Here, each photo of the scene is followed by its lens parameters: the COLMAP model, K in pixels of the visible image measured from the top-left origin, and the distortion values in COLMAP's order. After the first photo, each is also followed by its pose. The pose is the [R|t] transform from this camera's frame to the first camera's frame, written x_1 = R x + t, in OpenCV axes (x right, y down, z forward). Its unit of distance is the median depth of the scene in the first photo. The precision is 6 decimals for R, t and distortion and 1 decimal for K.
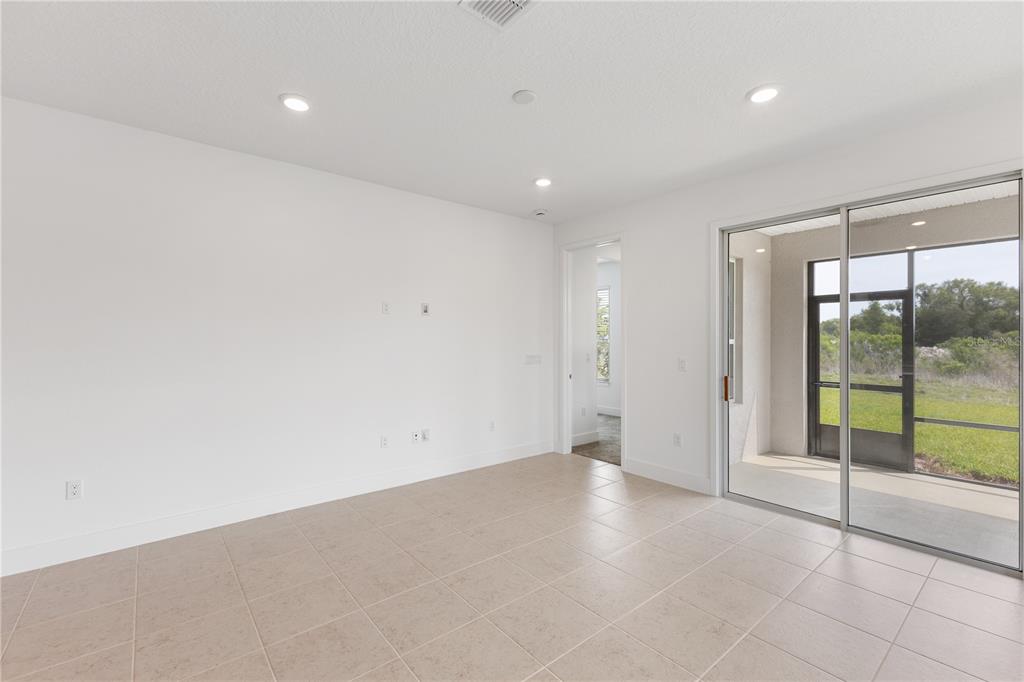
lens RADIAL K [[442.4, 0, 515.5], [0, 442.4, 335.0], [0, 0, 1]] dist [0.005756, 0.000170]
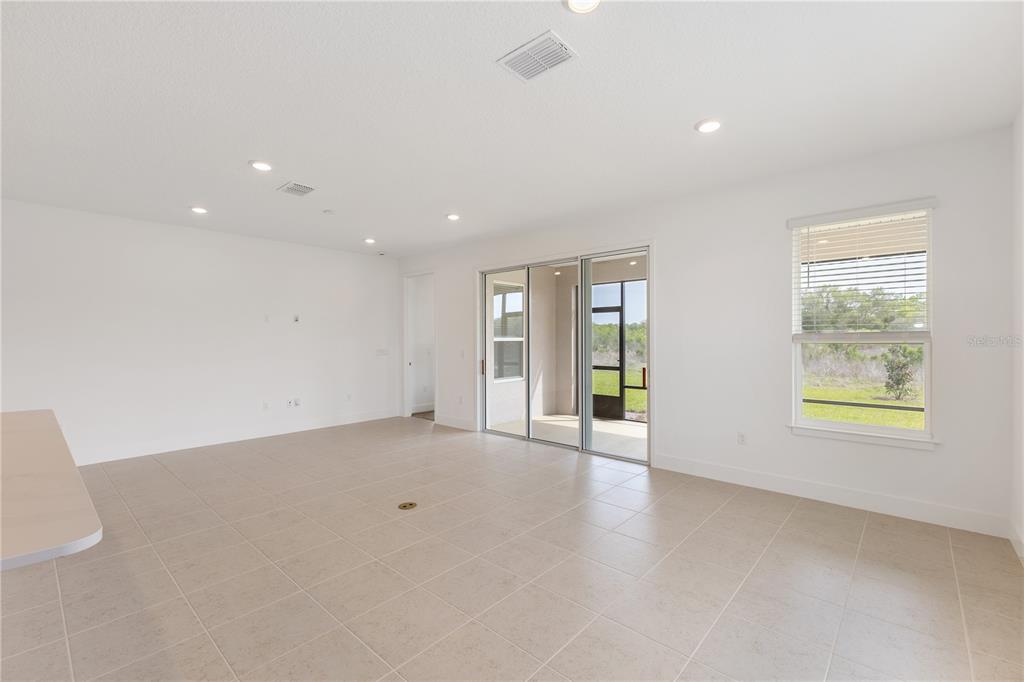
lens RADIAL K [[442.4, 0, 515.6], [0, 442.4, 341.5], [0, 0, 1]] dist [0.005756, 0.000170]
pose [[0.989082, -0.006996, 0.147203, 0.254595], [0.004497, 0.999840, 0.017299, -0.003975], [-0.147300, -0.016448, 0.988955, -0.490531]]
